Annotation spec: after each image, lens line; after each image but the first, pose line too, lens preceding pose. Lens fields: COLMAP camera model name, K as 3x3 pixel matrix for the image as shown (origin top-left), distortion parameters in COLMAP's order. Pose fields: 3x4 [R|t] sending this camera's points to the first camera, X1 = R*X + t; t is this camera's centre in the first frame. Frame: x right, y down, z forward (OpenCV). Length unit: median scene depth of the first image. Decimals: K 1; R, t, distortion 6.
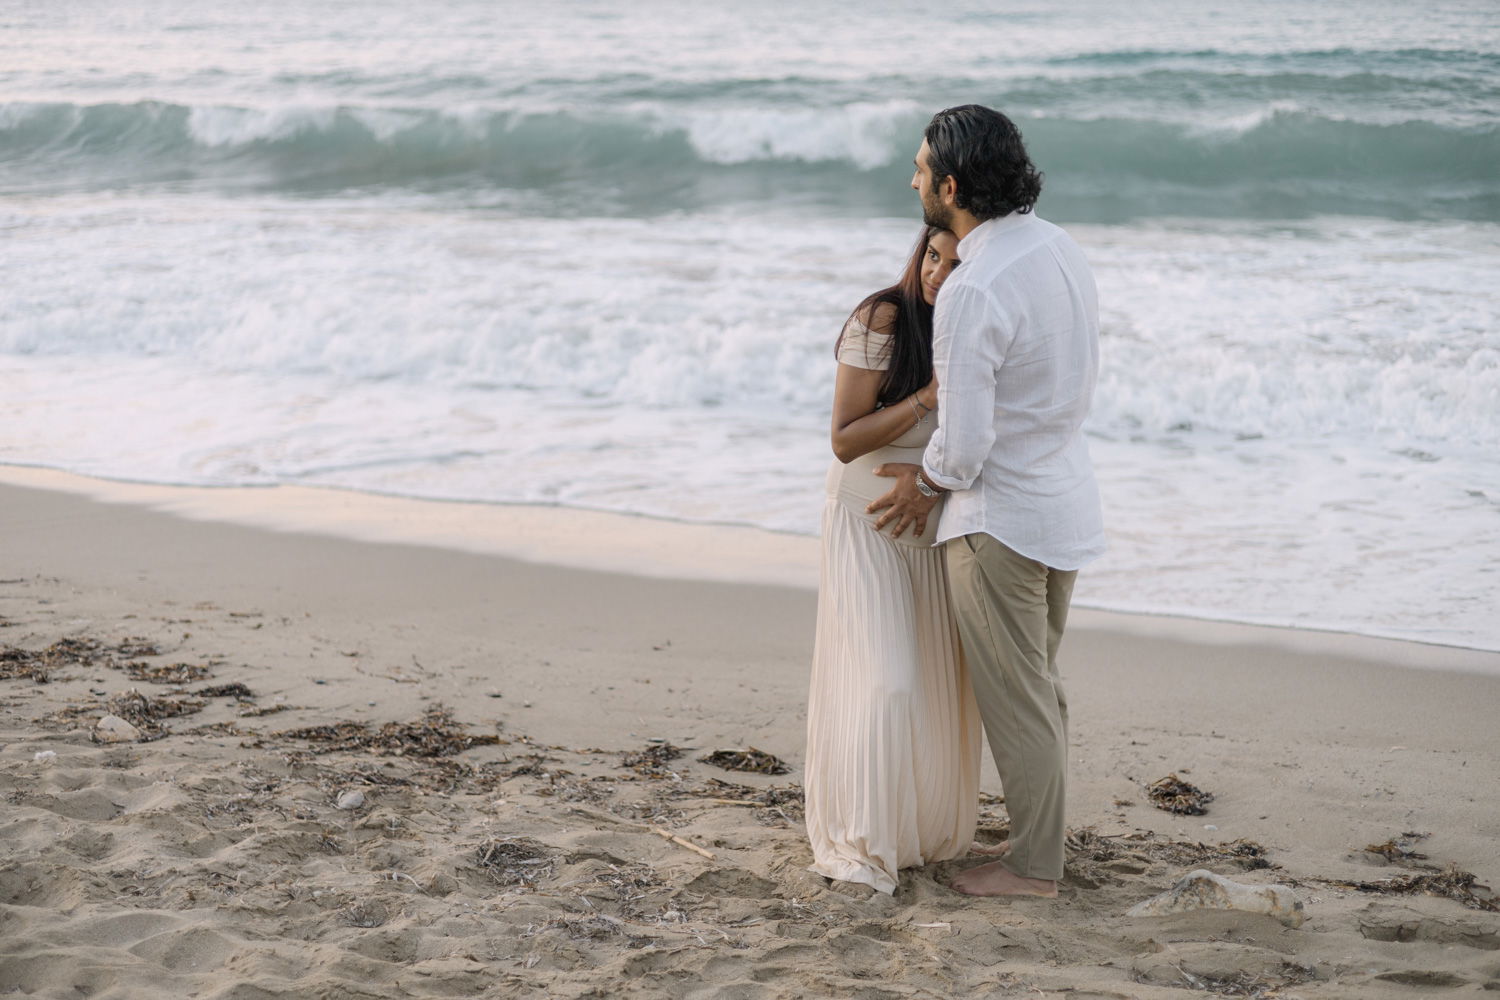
lens RADIAL K [[2154.1, 0, 750.0], [0, 2154.1, 500.0], [0, 0, 1]] dist [0.038911, 0.014537]
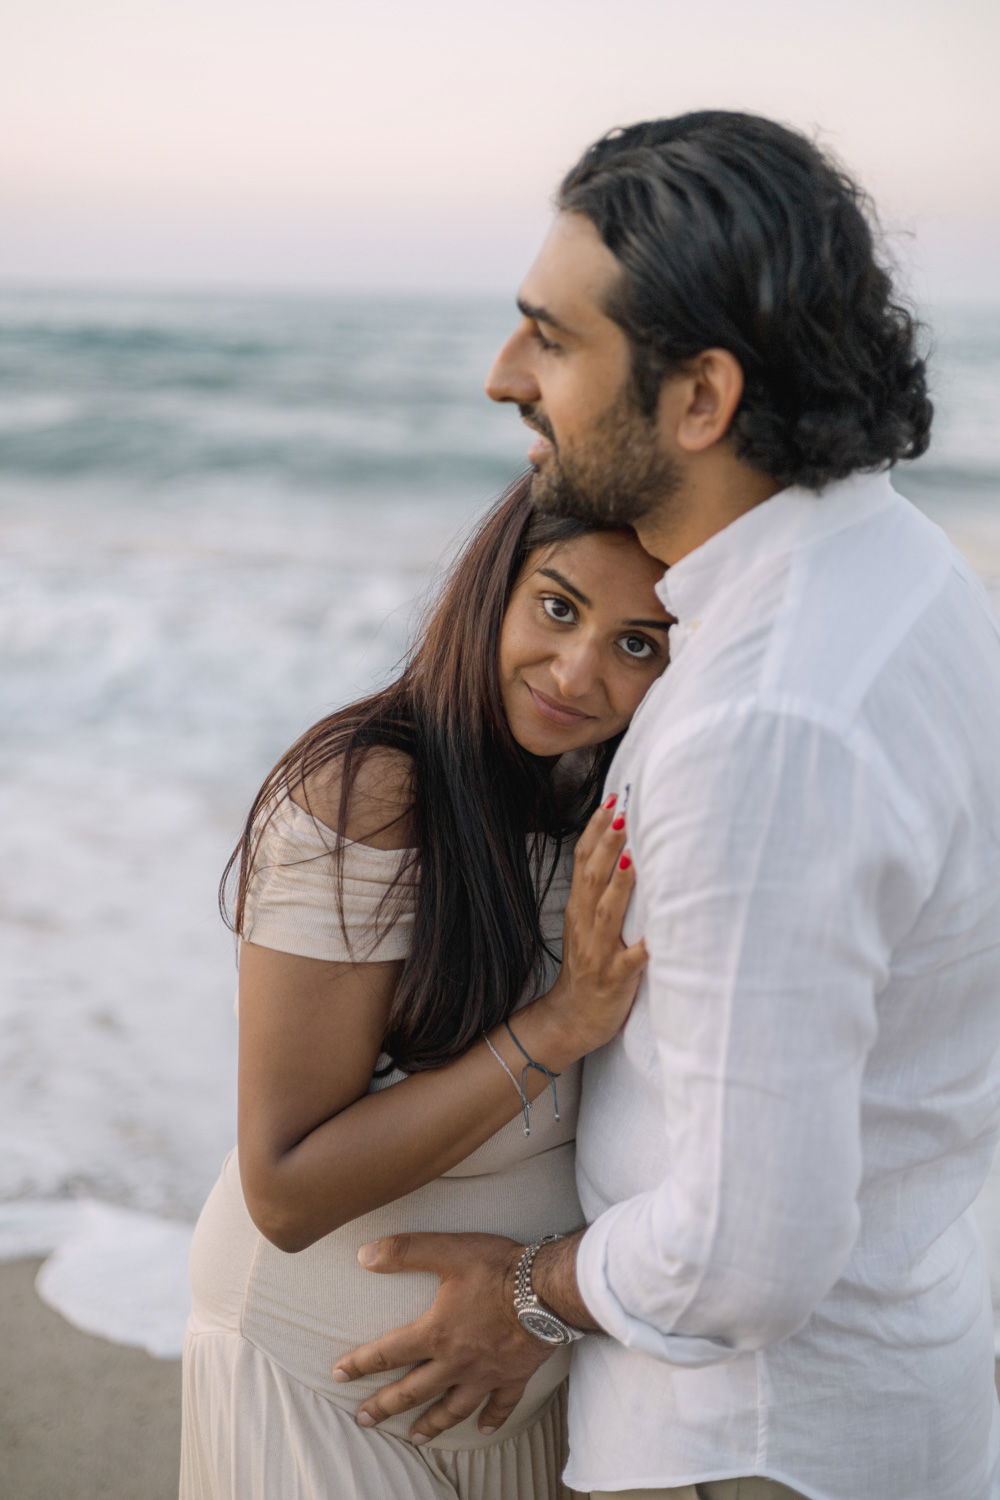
lens RADIAL K [[2209.3, 0, 500.0], [0, 2209.3, 750.0], [0, 0, 1]] dist [0.084959, 0.084627]
pose [[0.955252, -0.036640, 0.293515, -0.020815], [0.049343, 0.998133, -0.035987, -0.081468], [-0.291649, 0.048860, 0.955277, 0.691754]]
